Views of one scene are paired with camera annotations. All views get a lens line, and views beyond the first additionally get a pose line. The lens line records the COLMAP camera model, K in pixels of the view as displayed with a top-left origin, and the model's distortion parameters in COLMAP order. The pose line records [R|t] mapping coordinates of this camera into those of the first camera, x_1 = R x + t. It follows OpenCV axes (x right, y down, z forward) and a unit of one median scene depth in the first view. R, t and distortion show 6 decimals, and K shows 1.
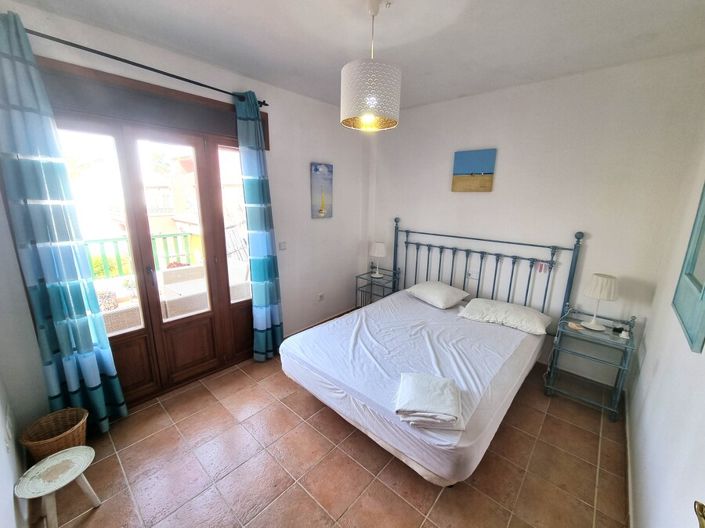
lens RADIAL K [[290.6, 0, 354.8], [0, 290.6, 262.3], [0, 0, 1]] dist [-0.001813, -0.000868]
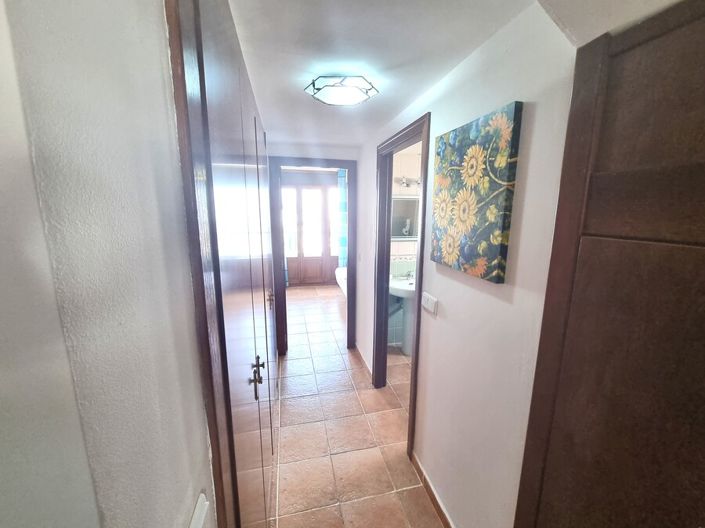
lens RADIAL K [[290.6, 0, 351.6], [0, 290.6, 265.0], [0, 0, 1]] dist [-0.001813, -0.000868]
pose [[0.816625, 0.091703, -0.569836, 1.201695], [-0.113647, 0.993517, -0.002981, 0.241918], [0.565868, 0.067195, 0.821753, -0.904378]]
